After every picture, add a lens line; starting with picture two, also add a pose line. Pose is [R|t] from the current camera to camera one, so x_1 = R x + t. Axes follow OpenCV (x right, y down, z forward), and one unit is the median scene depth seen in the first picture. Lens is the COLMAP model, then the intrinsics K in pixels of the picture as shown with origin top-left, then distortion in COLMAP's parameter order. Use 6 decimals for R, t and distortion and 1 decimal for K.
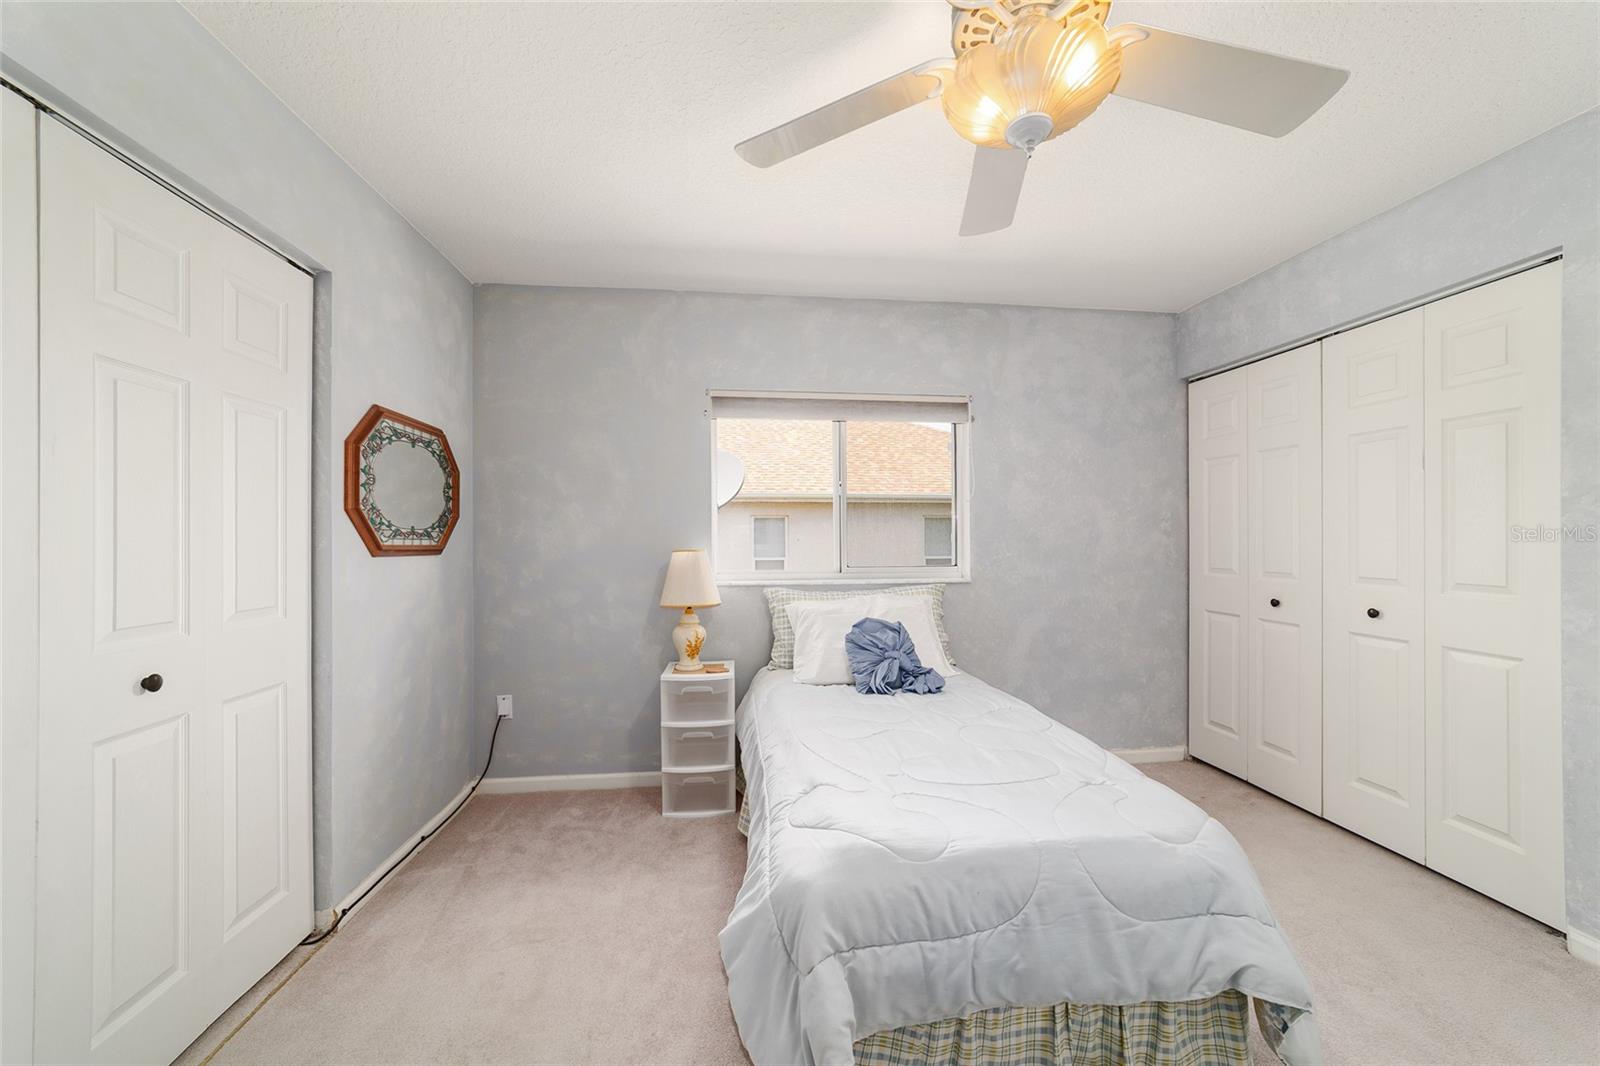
lens RADIAL K [[615.3, 0, 798.1], [0, 615.3, 532.5], [0, 0, 1]] dist [-0.021304, 0.009471]
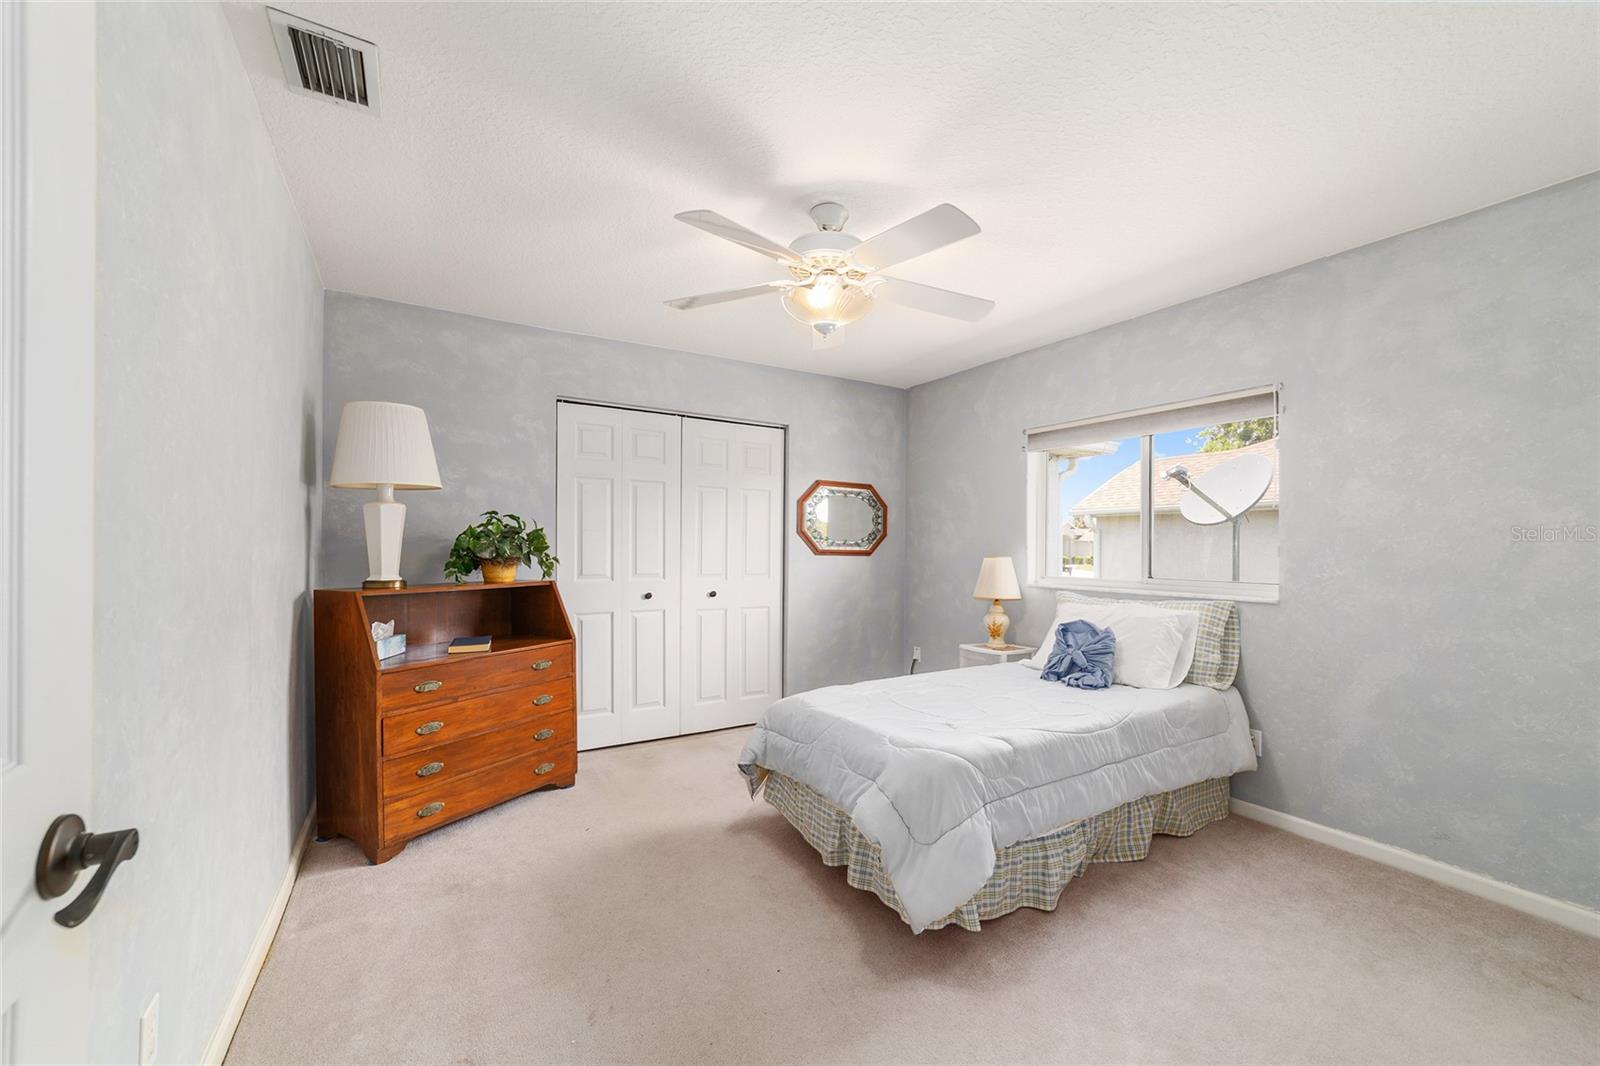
lens RADIAL K [[615.3, 0, 798.1], [0, 615.3, 532.5], [0, 0, 1]] dist [-0.021304, 0.009471]
pose [[0.428213, -0.014534, -0.903561, 0.861378], [-0.003090, 0.999841, -0.017547, 0.000907], [0.903673, 0.010306, 0.428100, 0.051754]]
